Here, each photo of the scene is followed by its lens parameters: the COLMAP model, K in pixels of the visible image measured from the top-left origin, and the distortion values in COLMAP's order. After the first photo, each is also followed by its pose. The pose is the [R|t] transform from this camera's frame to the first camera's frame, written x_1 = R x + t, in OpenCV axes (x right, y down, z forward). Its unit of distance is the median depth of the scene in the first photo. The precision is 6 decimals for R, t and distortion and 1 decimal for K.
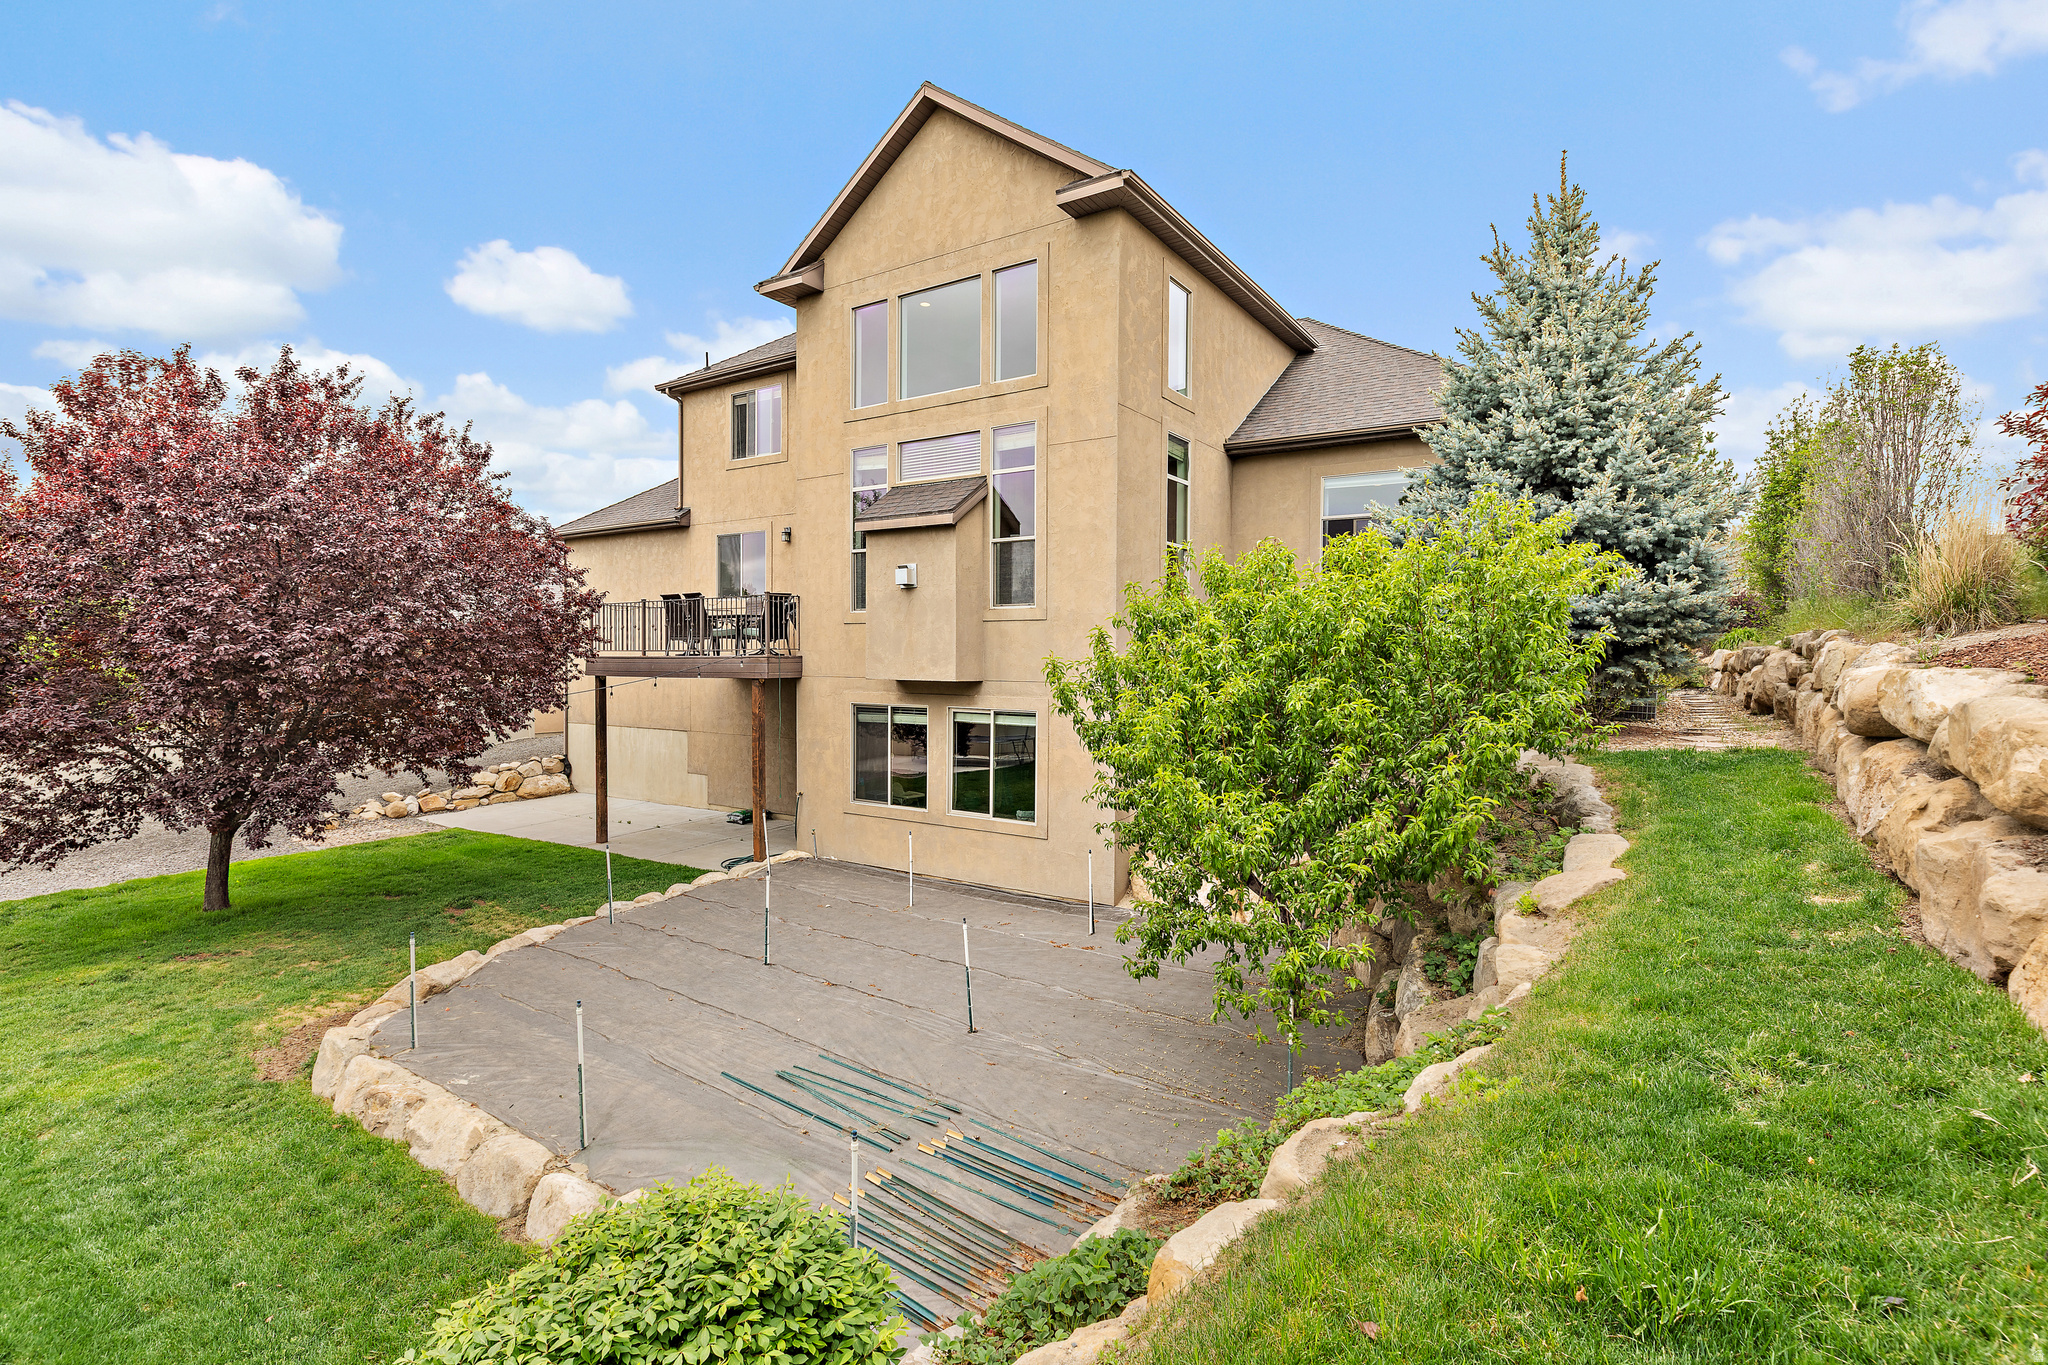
lens RADIAL K [[942.5, 0, 1019.8], [0, 942.5, 687.3], [0, 0, 1]] dist [0.000215, -0.000062]
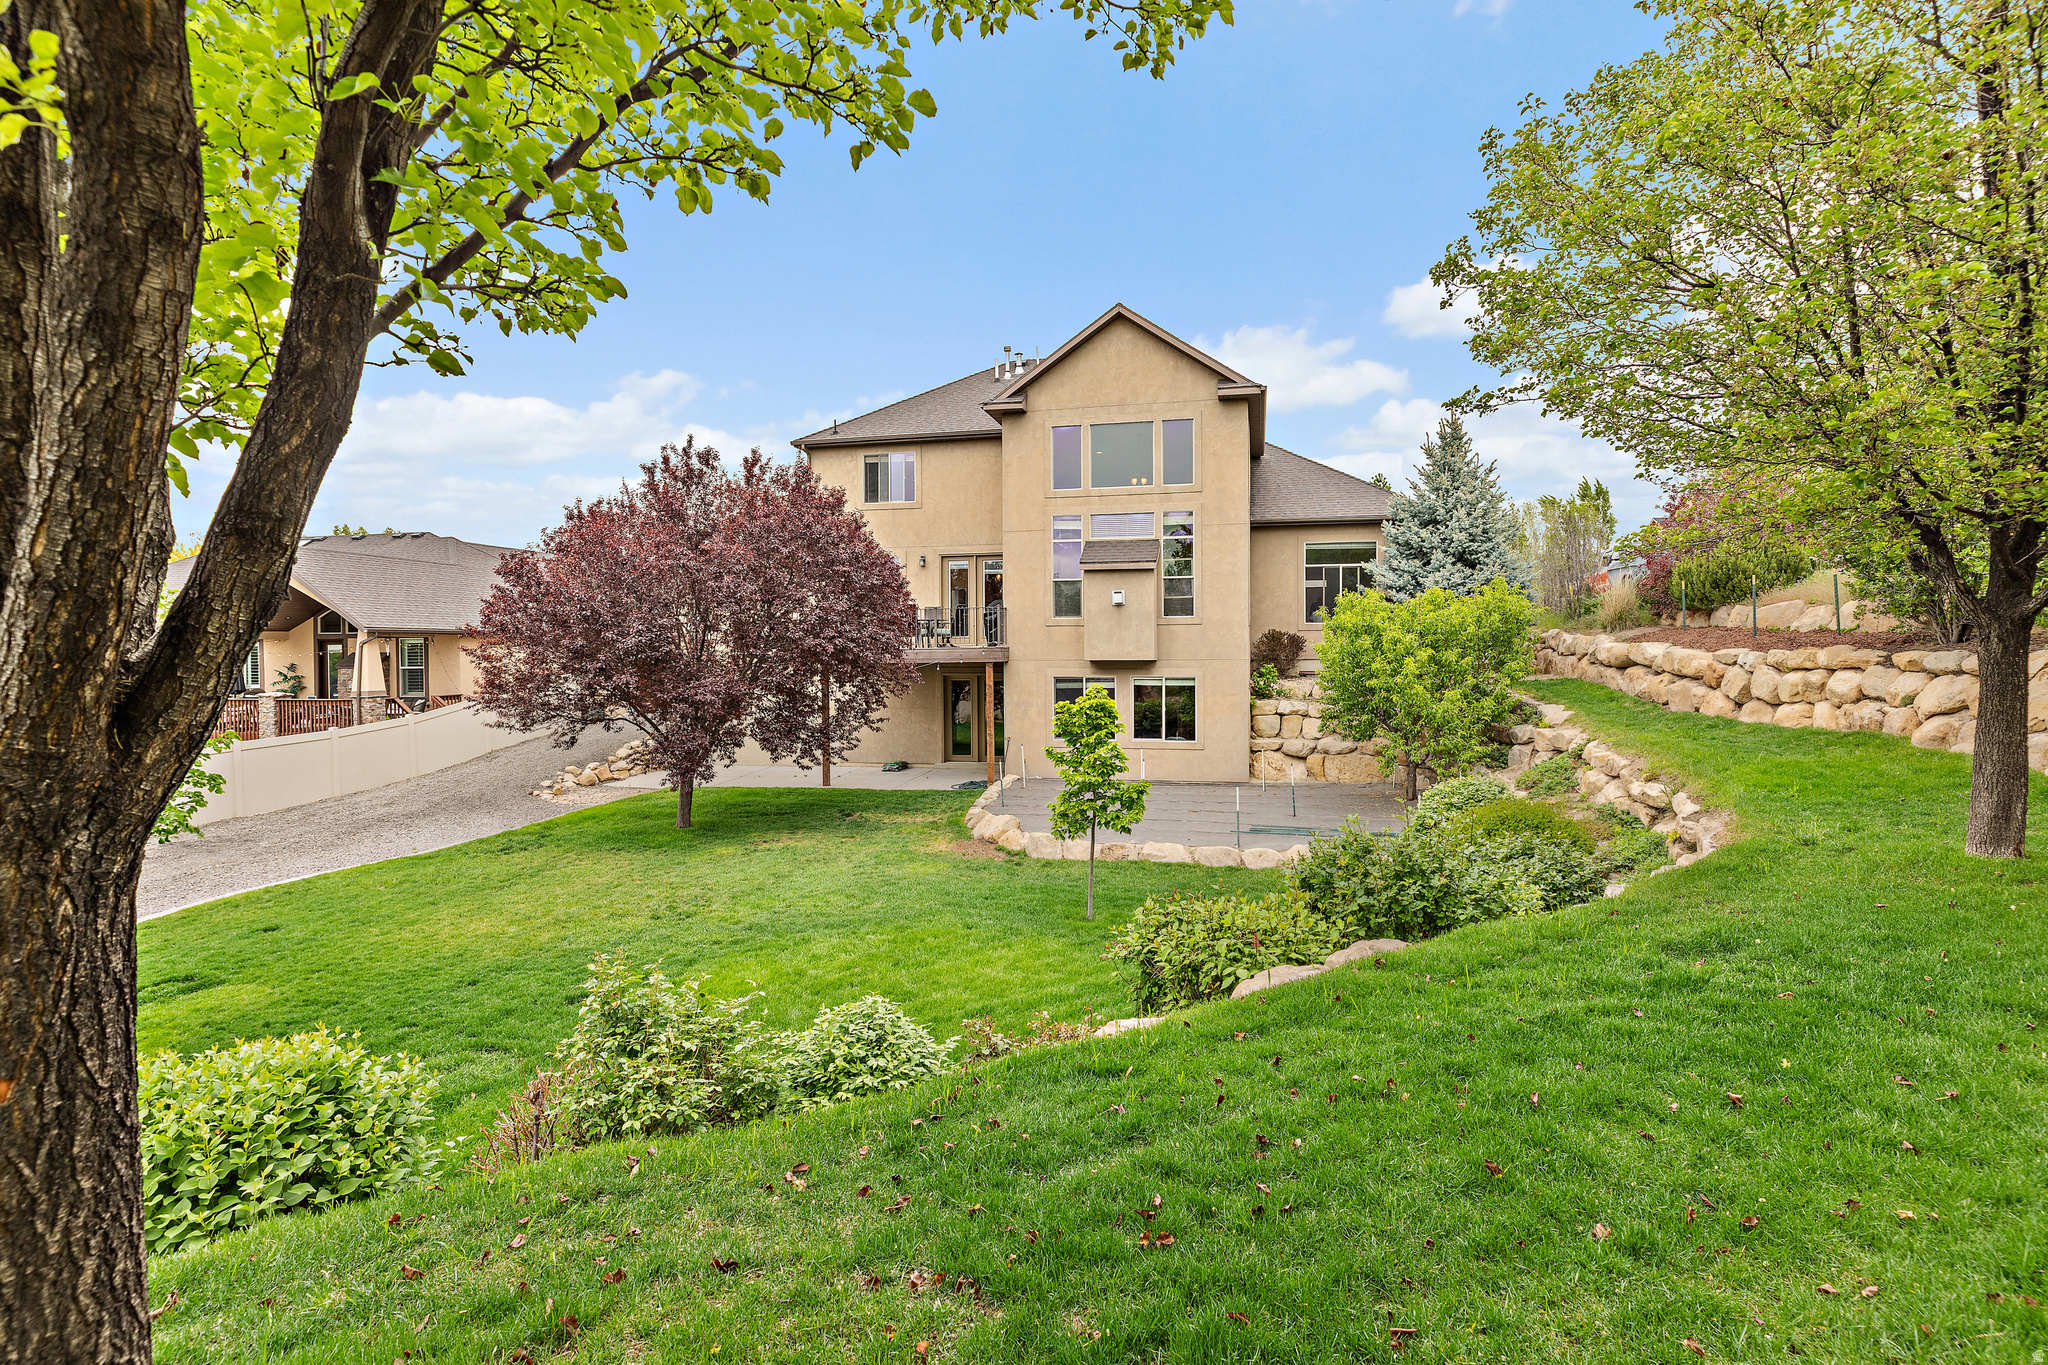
lens RADIAL K [[942.5, 0, 1027.8], [0, 942.5, 670.5], [0, 0, 1]] dist [0.000215, -0.000062]
pose [[0.941097, -0.016980, 0.337711, -0.819713], [0.021830, 0.999706, -0.010568, 0.024576], [-0.337433, 0.017318, 0.941190, -0.506867]]
